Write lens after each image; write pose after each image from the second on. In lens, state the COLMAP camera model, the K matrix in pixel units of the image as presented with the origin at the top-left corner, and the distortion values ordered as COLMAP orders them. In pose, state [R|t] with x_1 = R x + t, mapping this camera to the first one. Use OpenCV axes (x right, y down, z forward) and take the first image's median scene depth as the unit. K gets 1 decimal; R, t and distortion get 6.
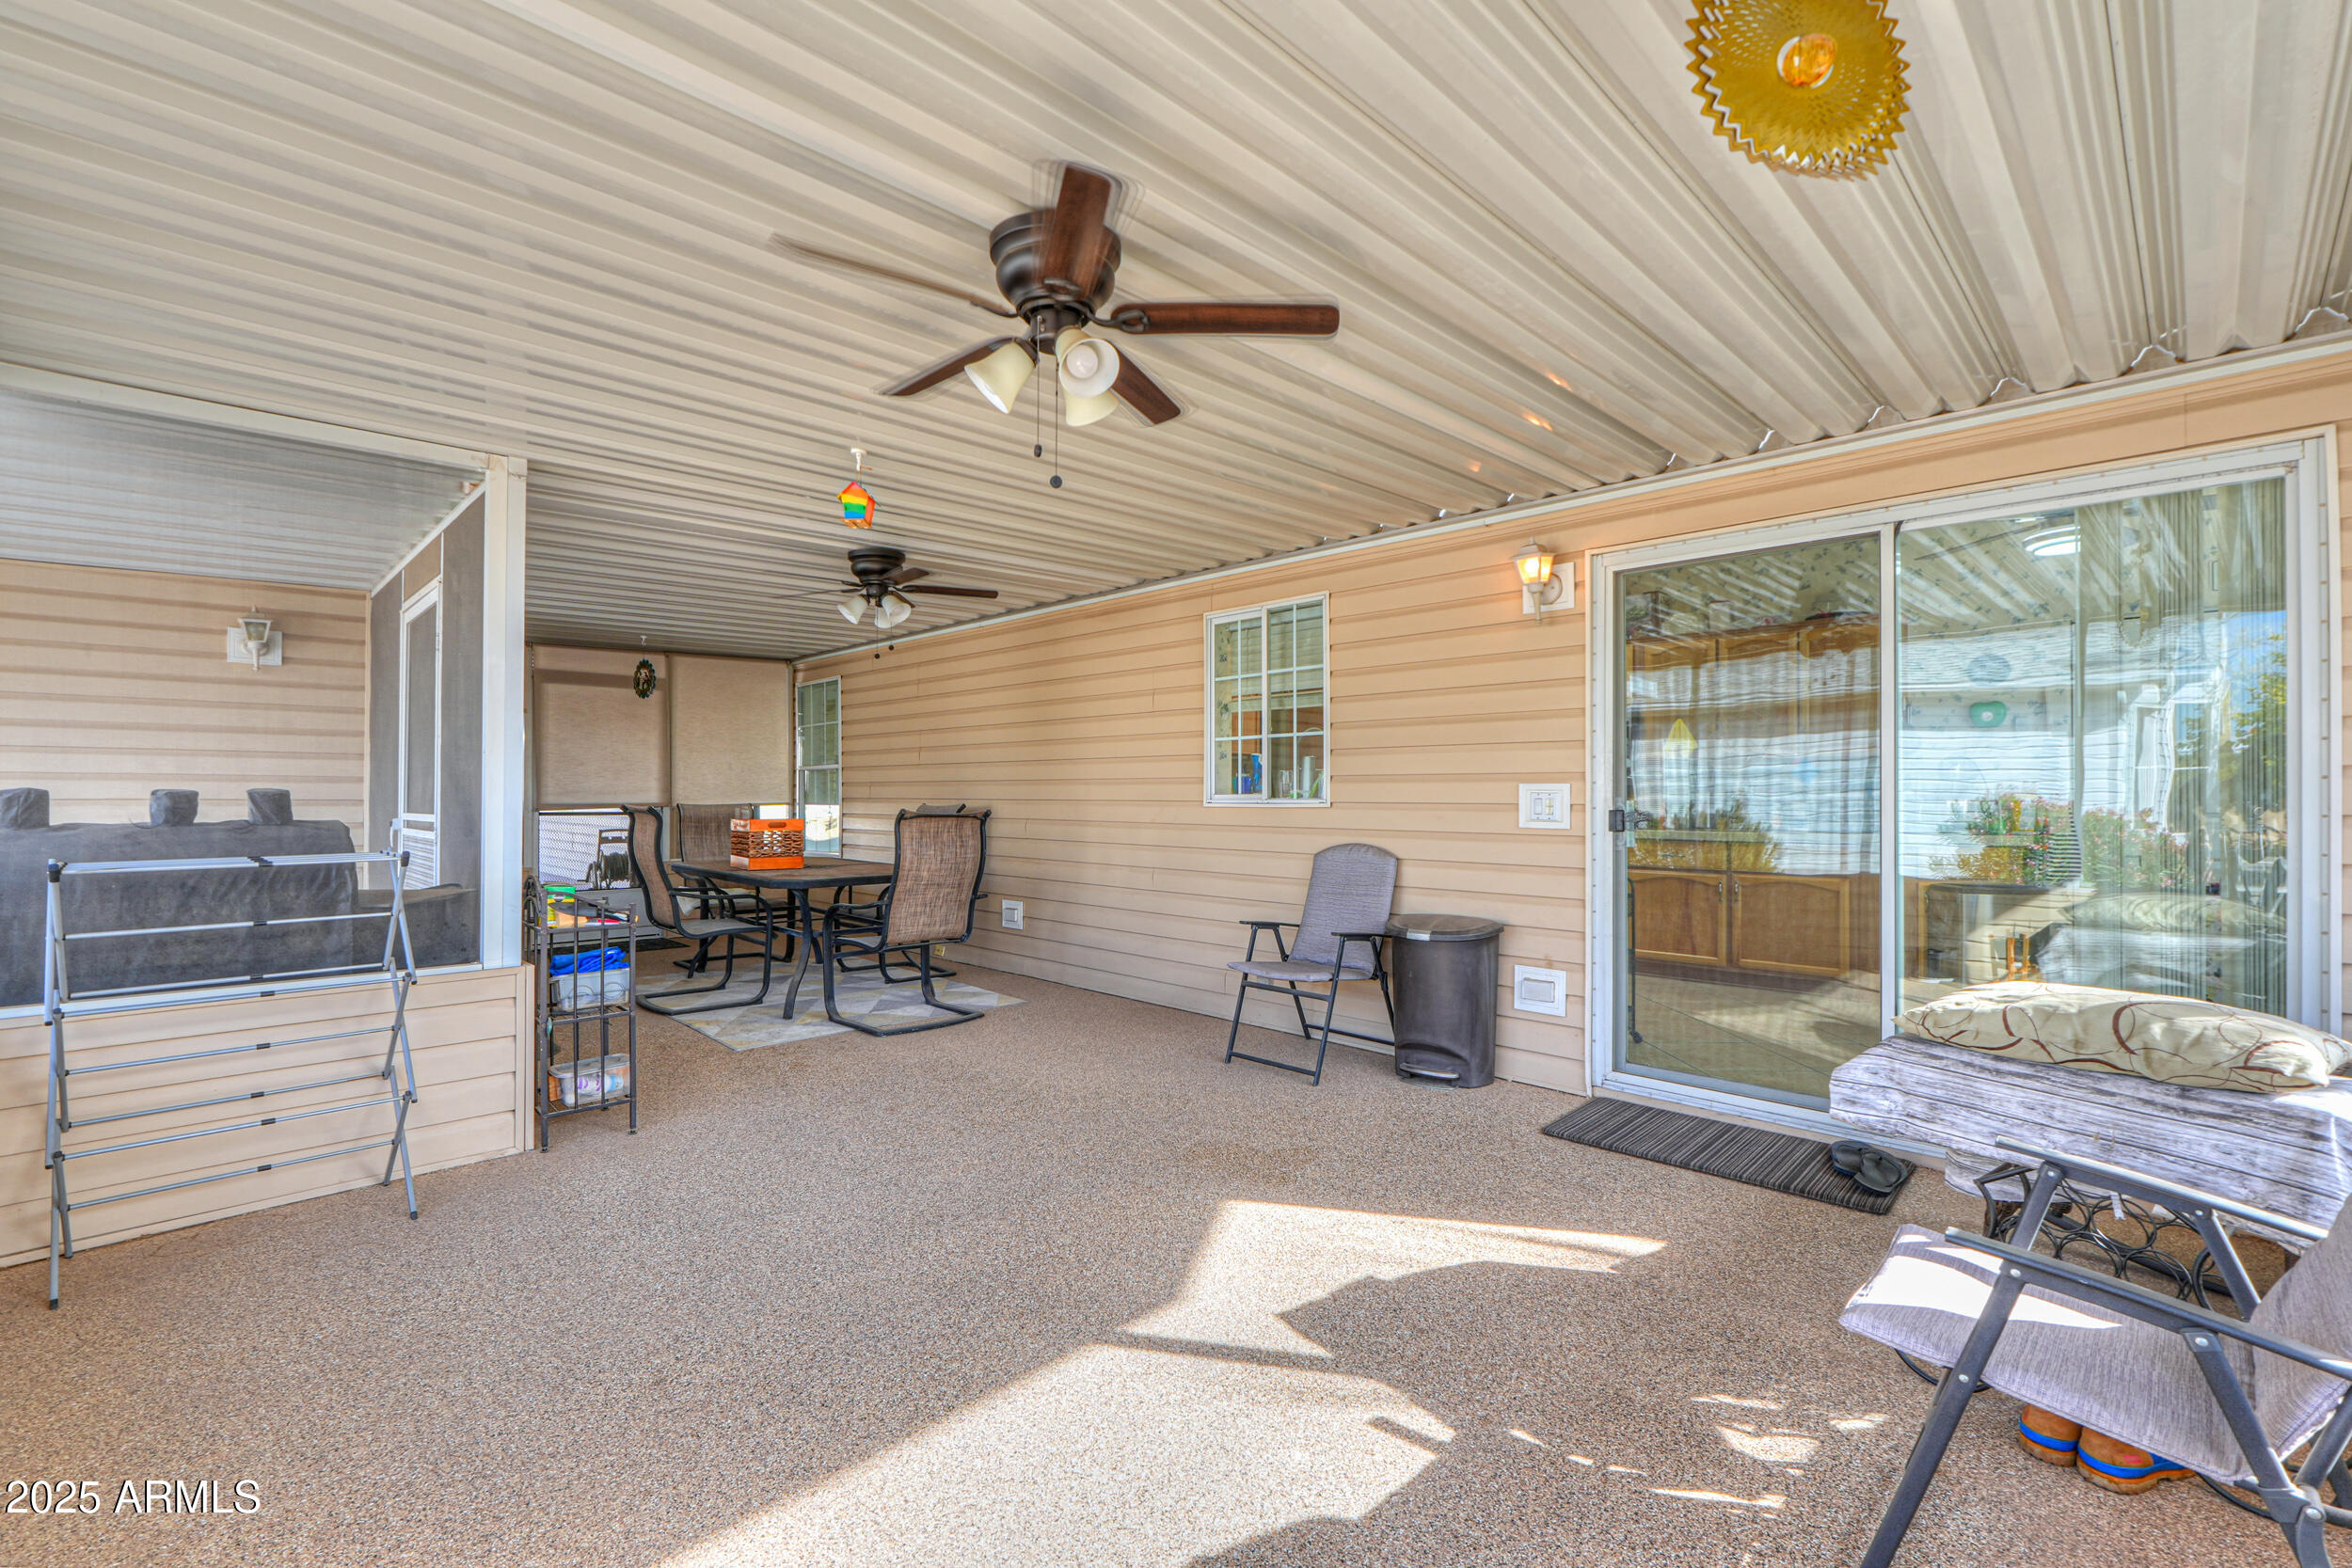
lens RADIAL K [[1068.0, 0, 1166.3], [0, 1068.0, 779.1], [0, 0, 1]] dist [-0.001167, 0.000237]
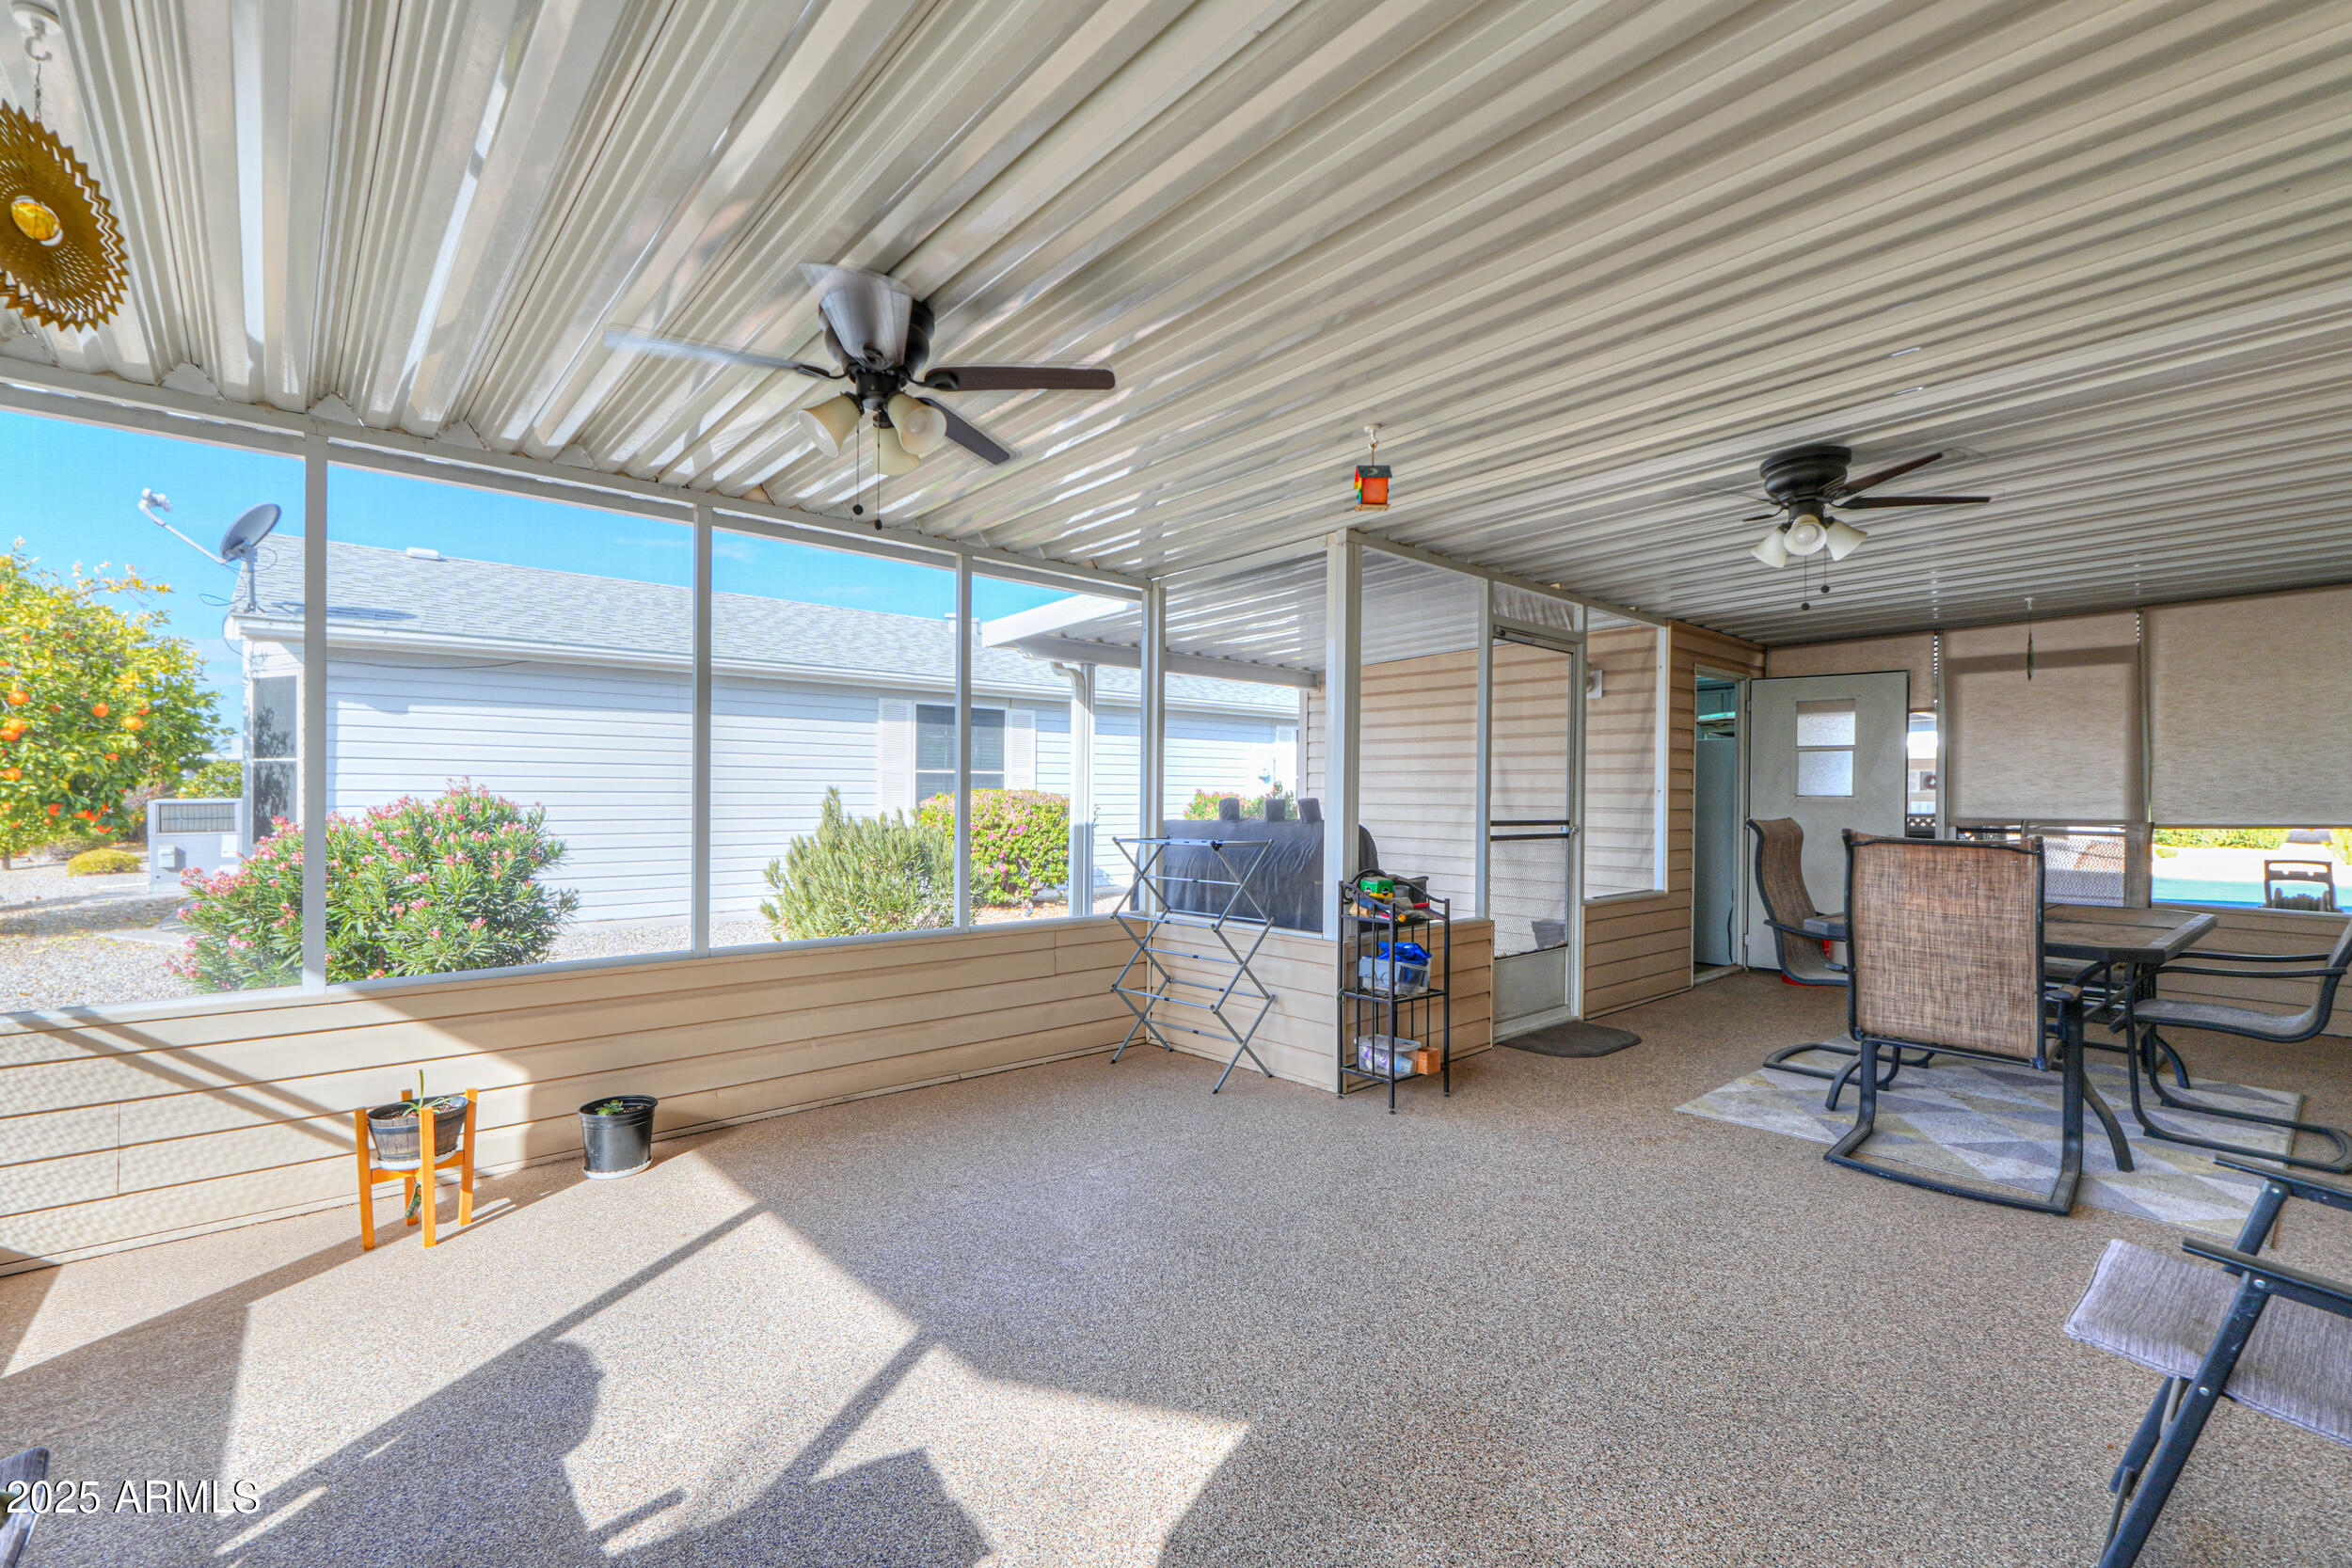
lens RADIAL K [[1068.0, 0, 1159.7], [0, 1068.0, 804.2], [0, 0, 1]] dist [-0.001167, 0.000237]
pose [[-0.093256, 0.005687, -0.995626, 0.622784], [0.005800, 0.999970, 0.005169, 0.008066], [0.995625, -0.005293, -0.093286, 0.882987]]
